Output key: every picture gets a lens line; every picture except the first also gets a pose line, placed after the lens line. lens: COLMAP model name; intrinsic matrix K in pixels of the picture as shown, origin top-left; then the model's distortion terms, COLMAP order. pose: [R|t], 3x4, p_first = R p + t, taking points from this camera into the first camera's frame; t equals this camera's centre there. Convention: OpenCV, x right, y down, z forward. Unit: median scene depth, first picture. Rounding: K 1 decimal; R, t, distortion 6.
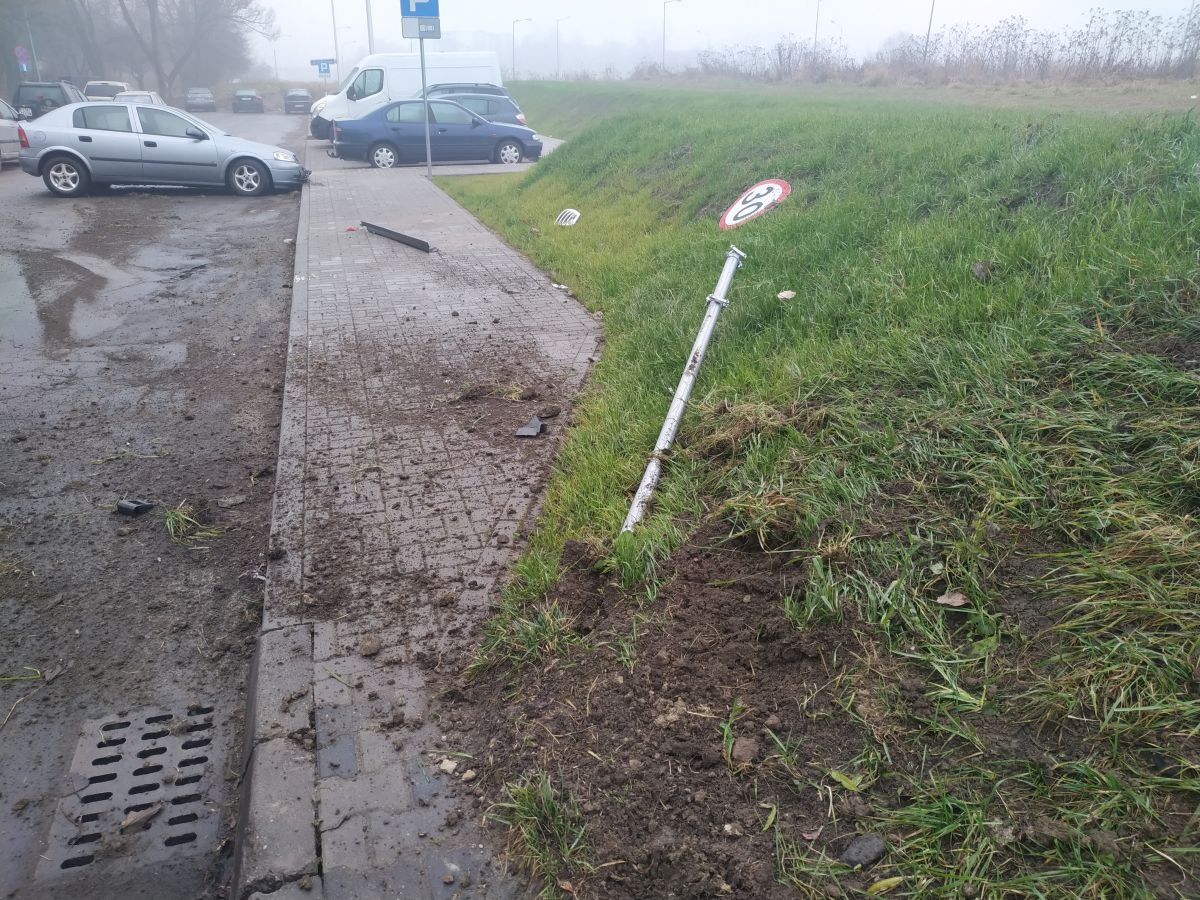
lens RADIAL K [[824.5, 0, 606.2], [0, 824.5, 448.5], [0, 0, 1]] dist [-0.025489, 0.000259]
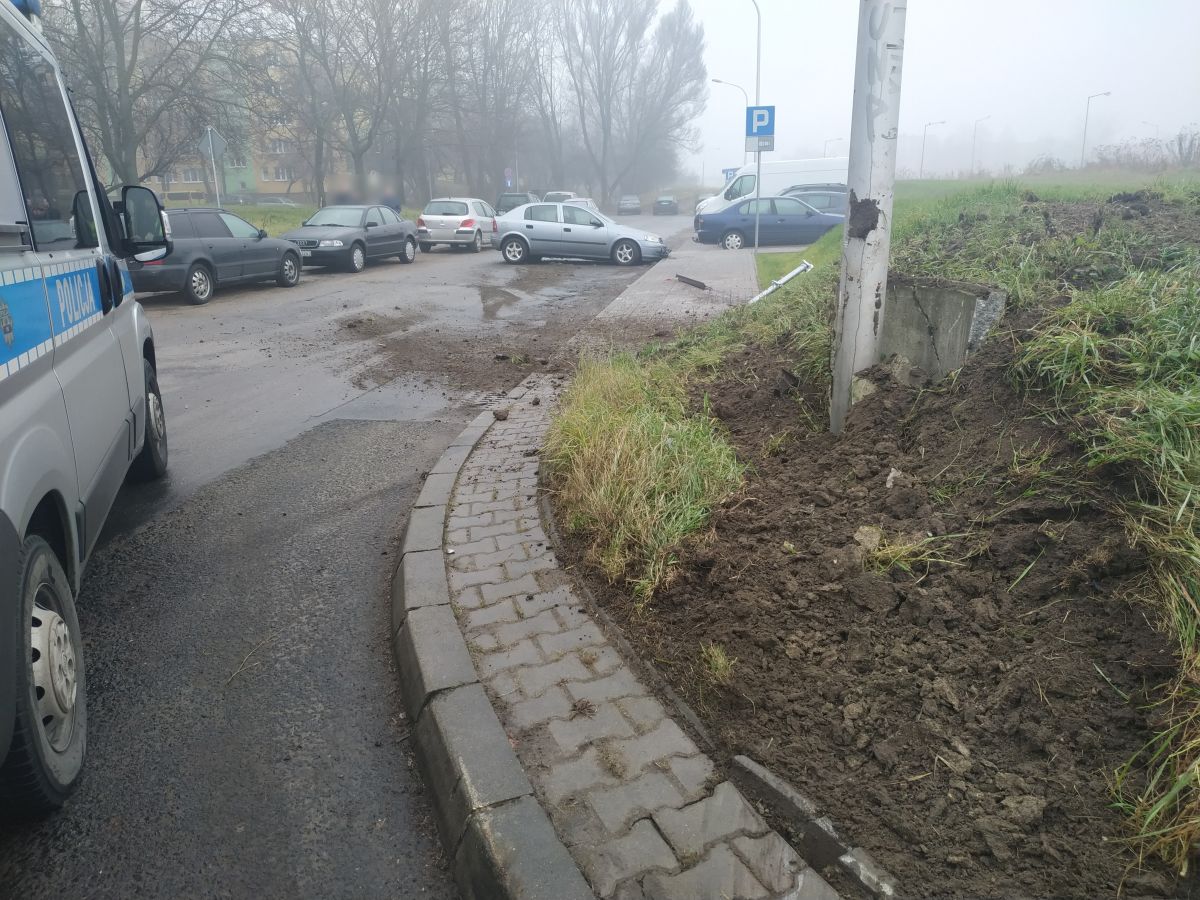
lens RADIAL K [[824.5, 0, 596.8], [0, 824.5, 454.2], [0, 0, 1]] dist [-0.025489, 0.000259]
pose [[0.887542, 0.104505, -0.448717, 0.496308], [-0.151256, 0.986046, -0.069529, 0.305918], [0.435190, 0.129581, 0.890965, -0.629271]]
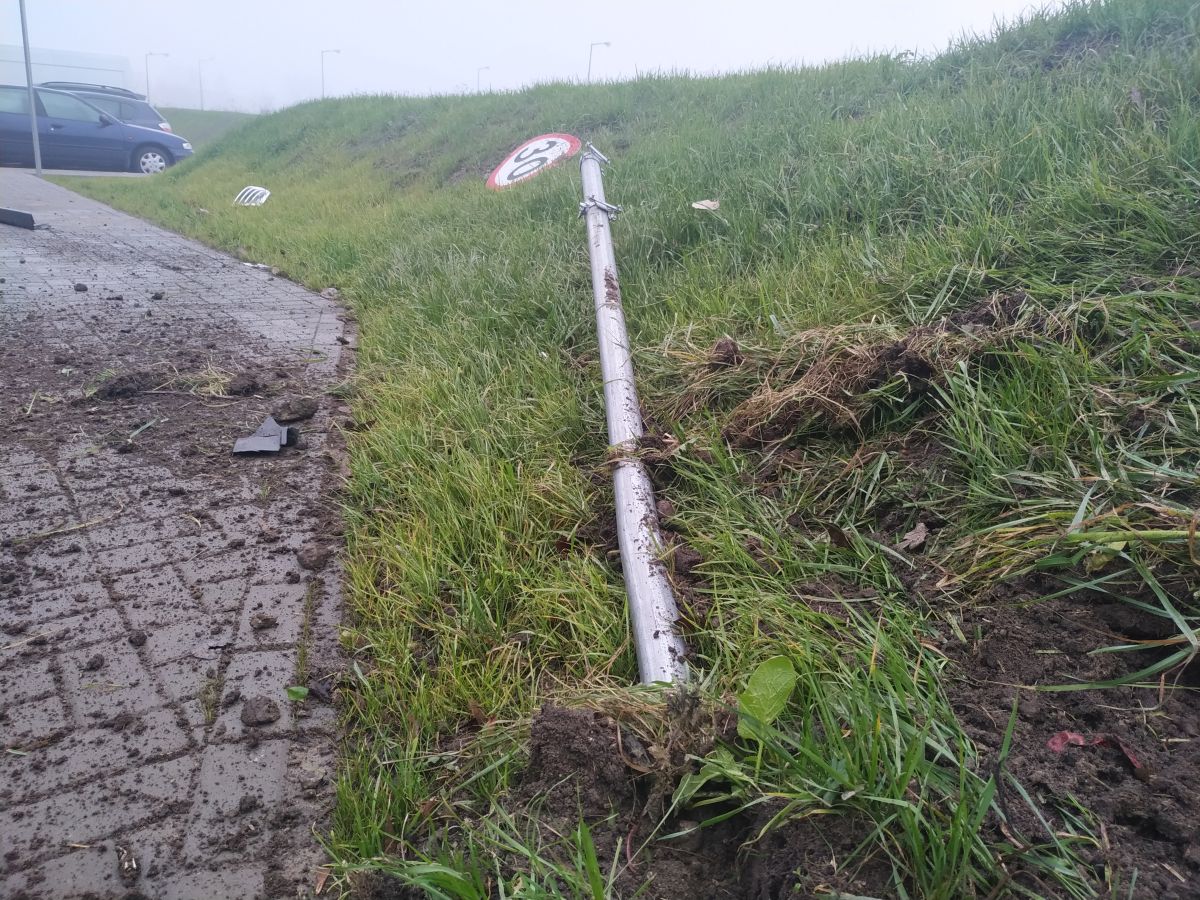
lens RADIAL K [[824.5, 0, 600.5], [0, 824.5, 449.8], [0, 0, 1]] dist [-0.025489, 0.000259]
pose [[0.926412, -0.041959, 0.374167, -0.065609], [0.068931, 0.995876, -0.058990, 0.017921], [-0.370149, 0.080441, 0.925483, 0.351462]]
